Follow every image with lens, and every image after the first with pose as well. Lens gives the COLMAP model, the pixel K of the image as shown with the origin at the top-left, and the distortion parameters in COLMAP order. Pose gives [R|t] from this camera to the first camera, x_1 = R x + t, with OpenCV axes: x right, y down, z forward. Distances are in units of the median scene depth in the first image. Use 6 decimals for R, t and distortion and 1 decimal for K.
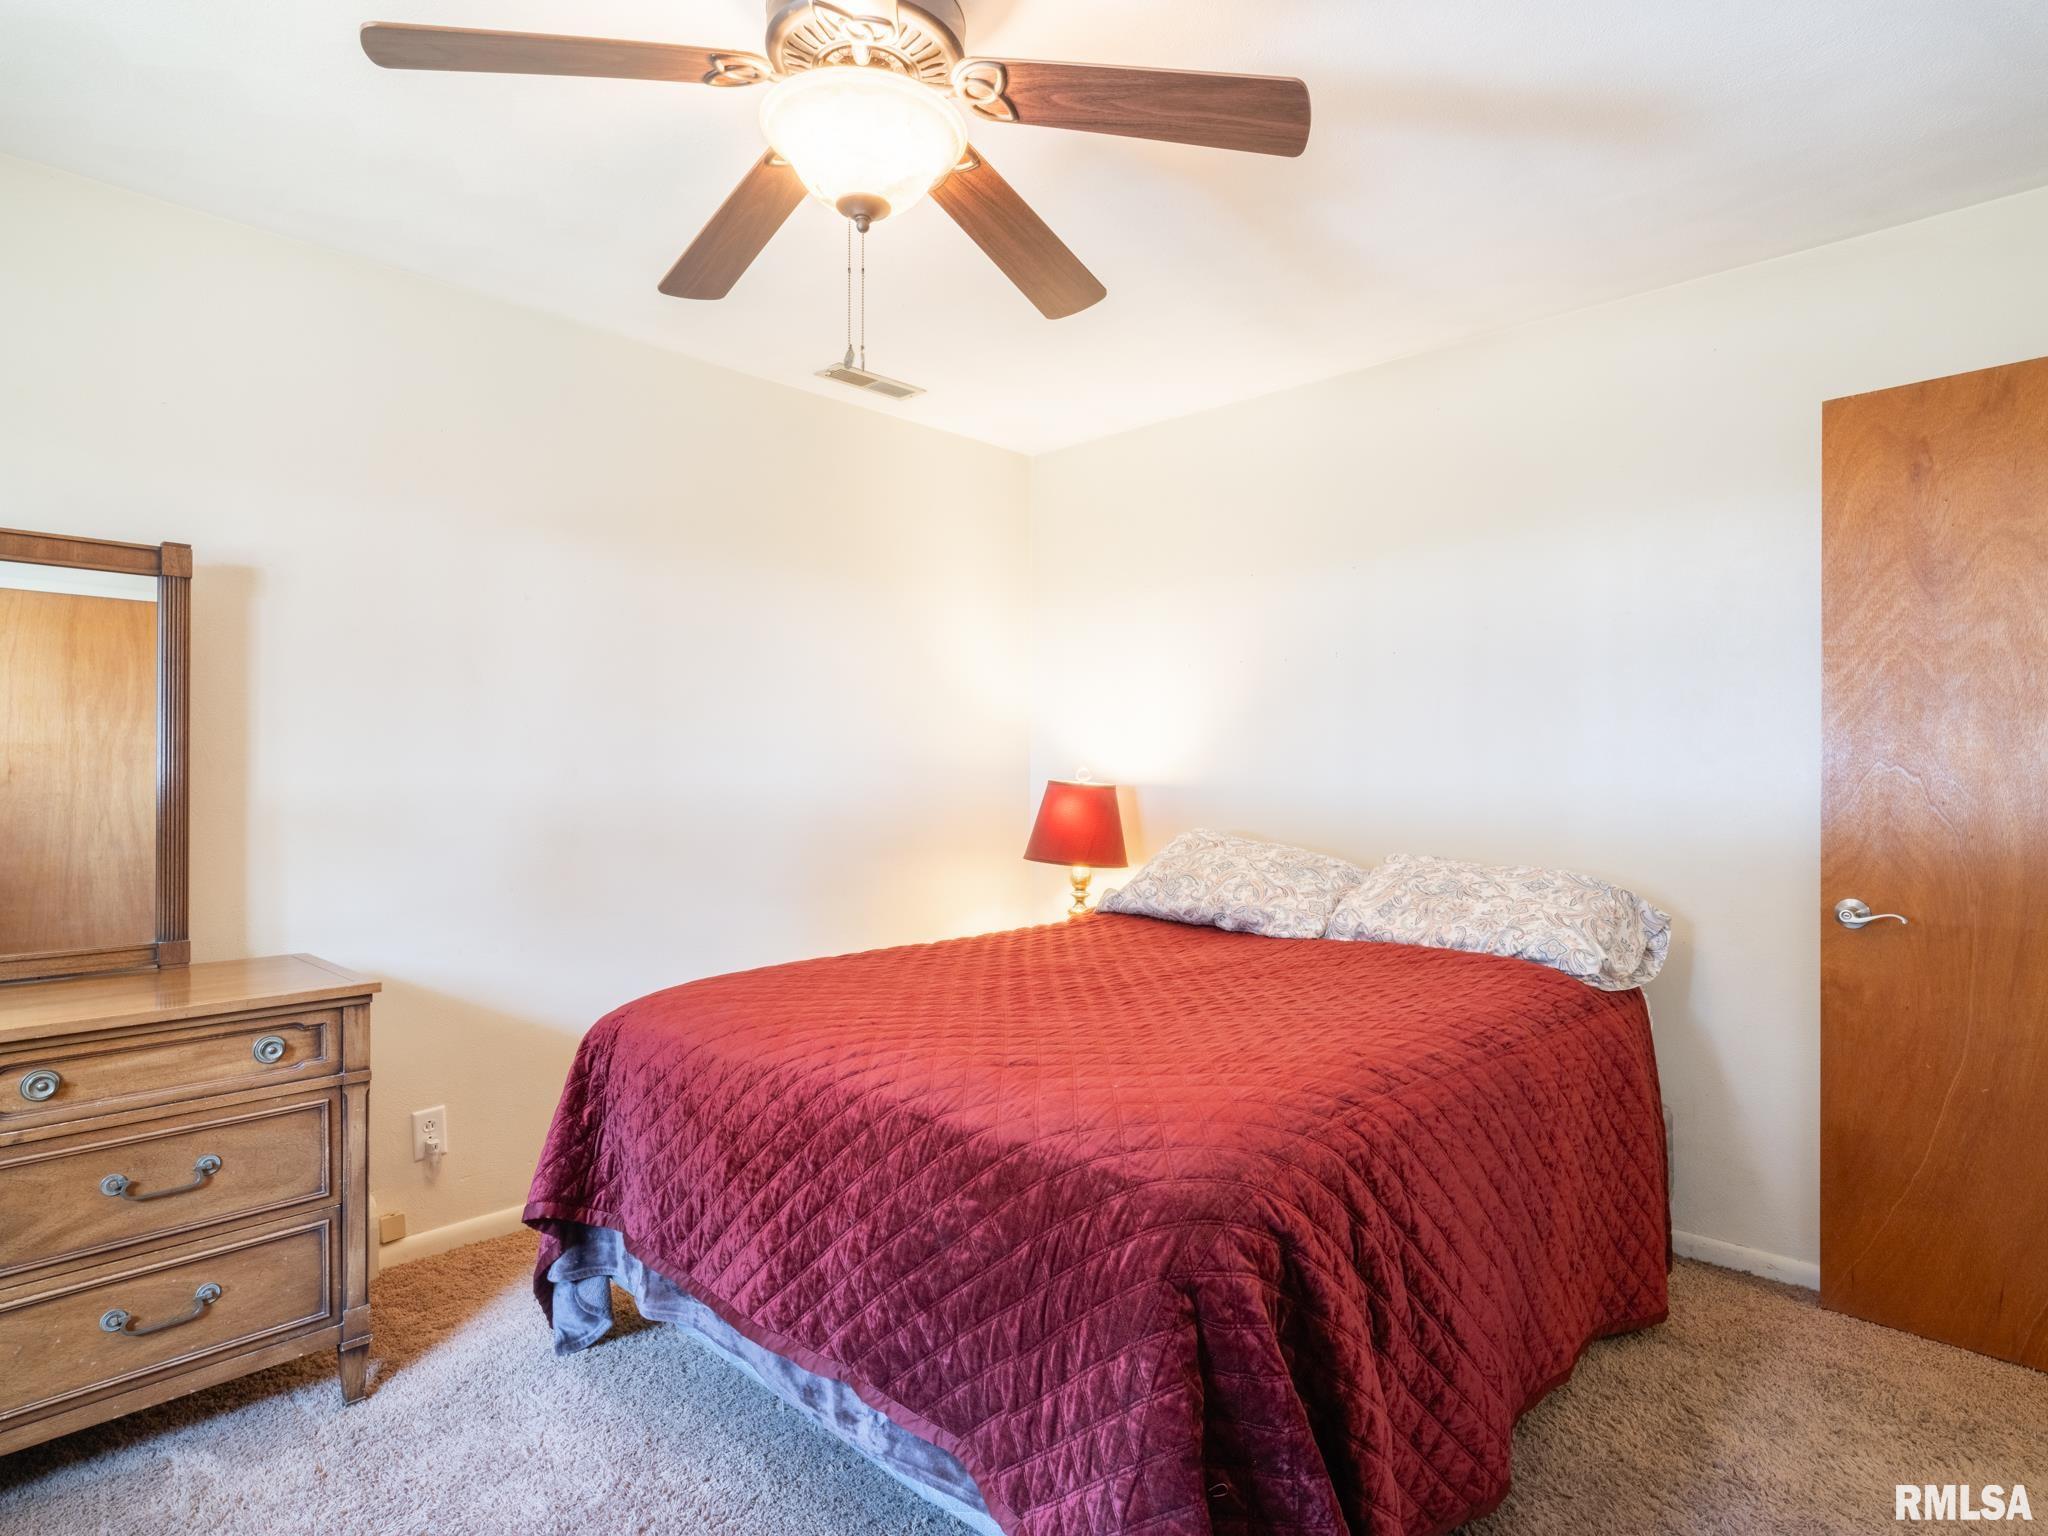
lens RADIAL K [[1090.5, 0, 1024.0], [0, 1090.5, 768.0], [0, 0, 1]] dist [0.002433, -0.002491]
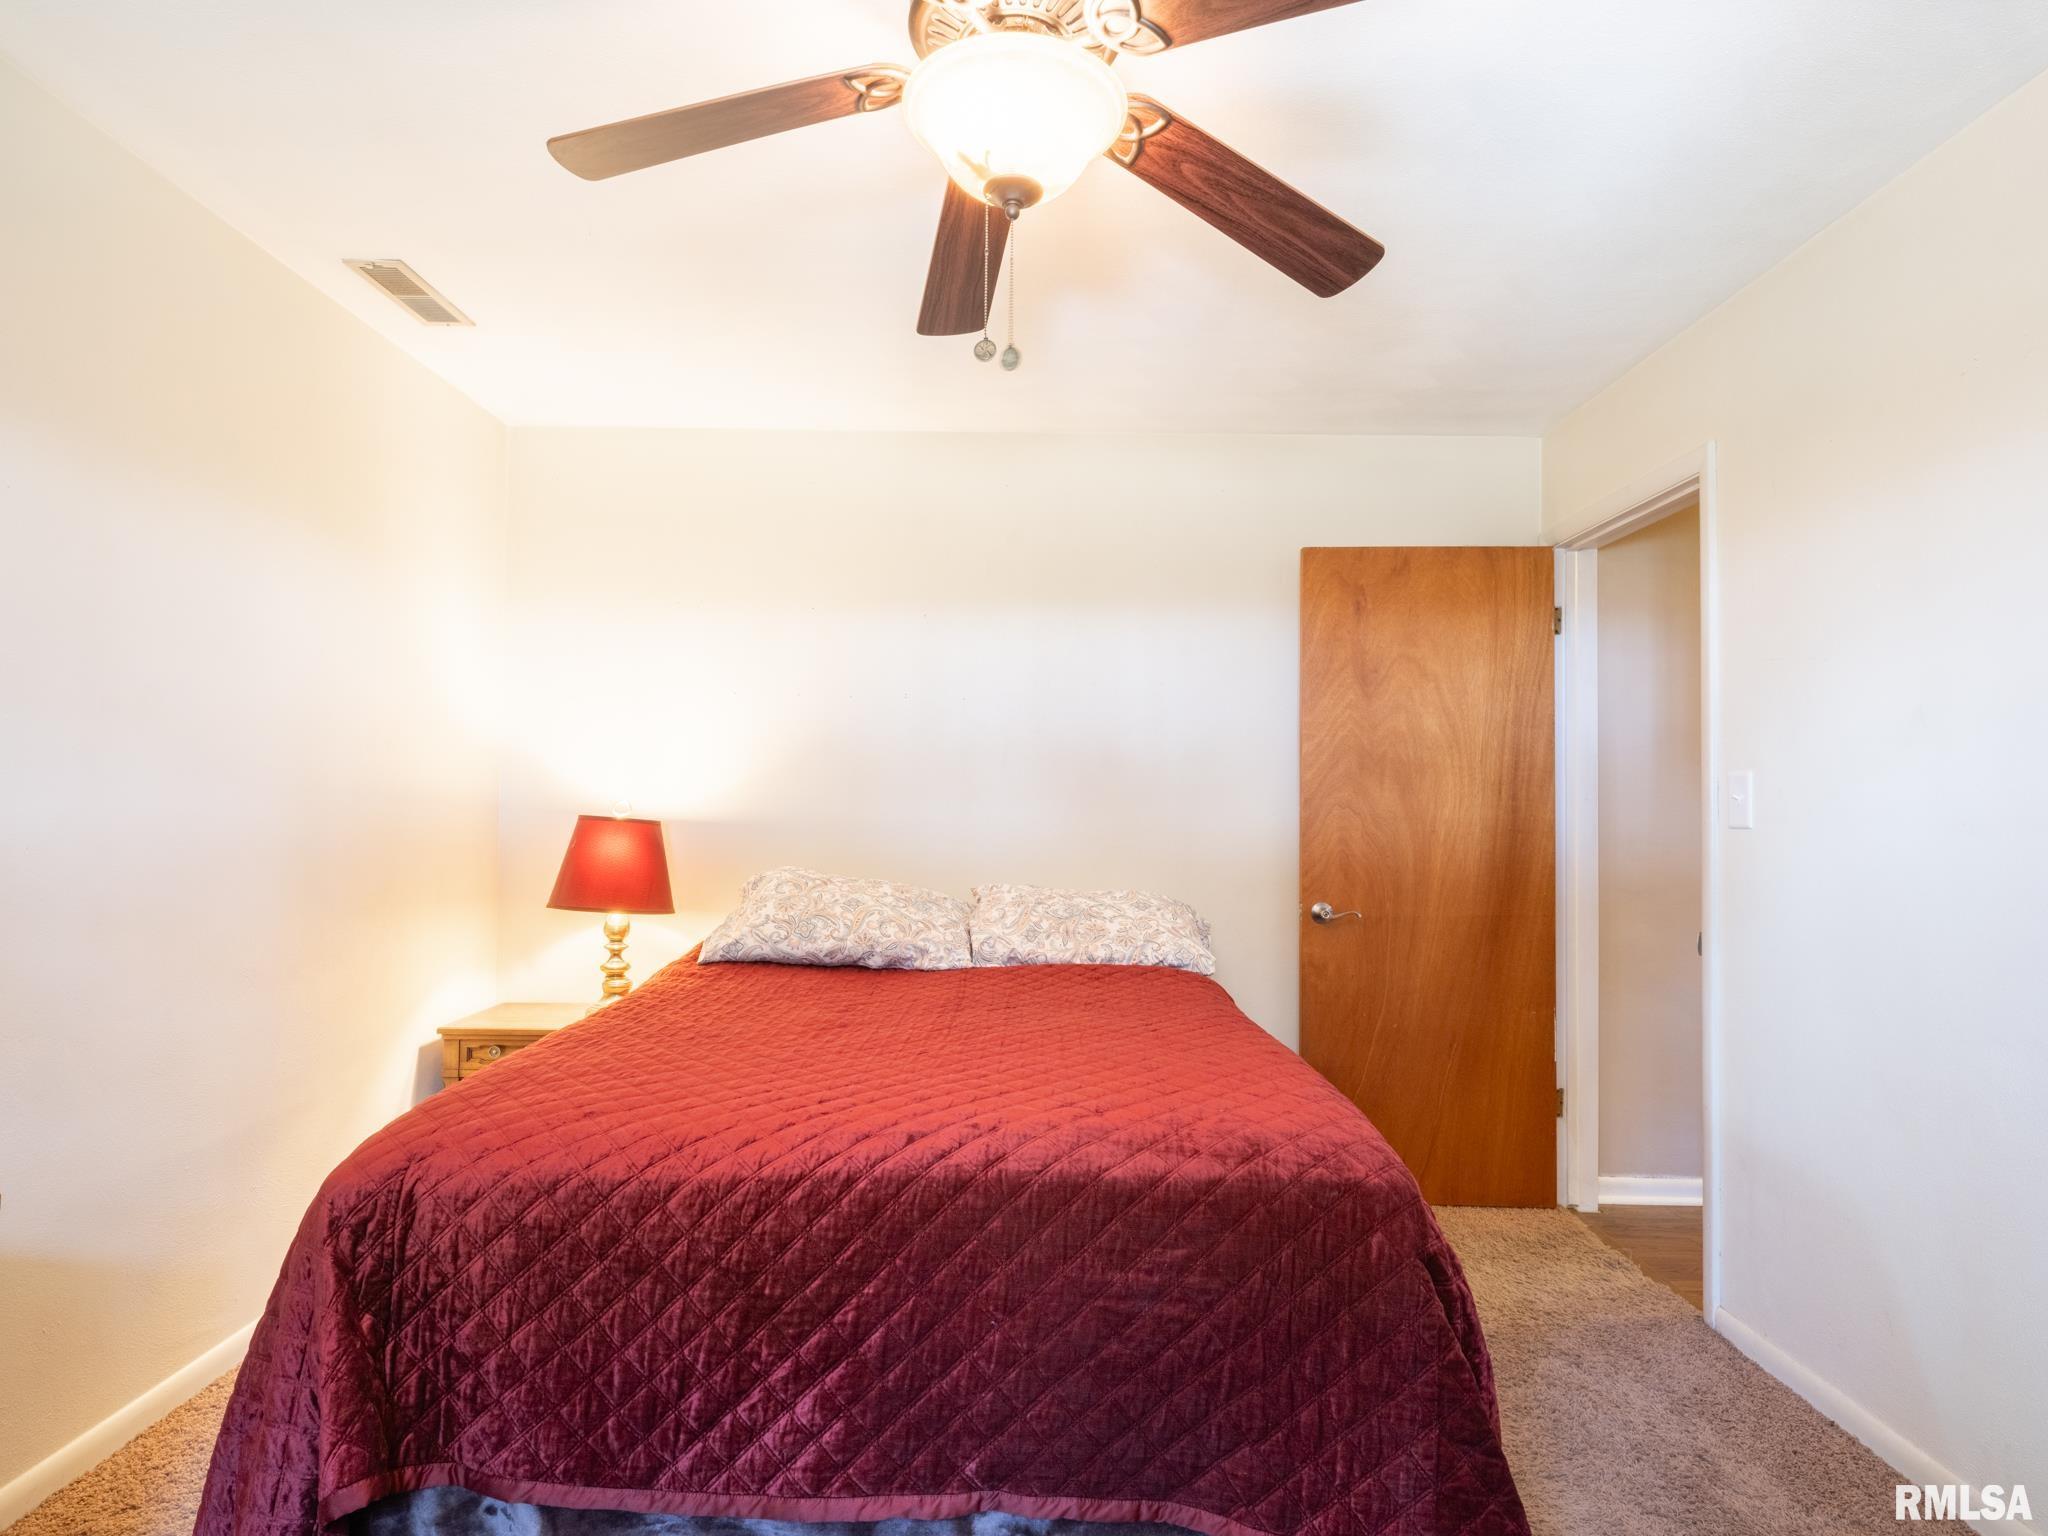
lens RADIAL K [[1102.9, 0, 1024.1], [0, 1102.9, 775.2], [0, 0, 1]] dist [0.003559, -0.002207]
pose [[0.737531, 0.026862, 0.674779, -0.497277], [-0.012110, 0.999574, -0.026556, -0.001678], [-0.675205, 0.011414, 0.737542, 0.211230]]
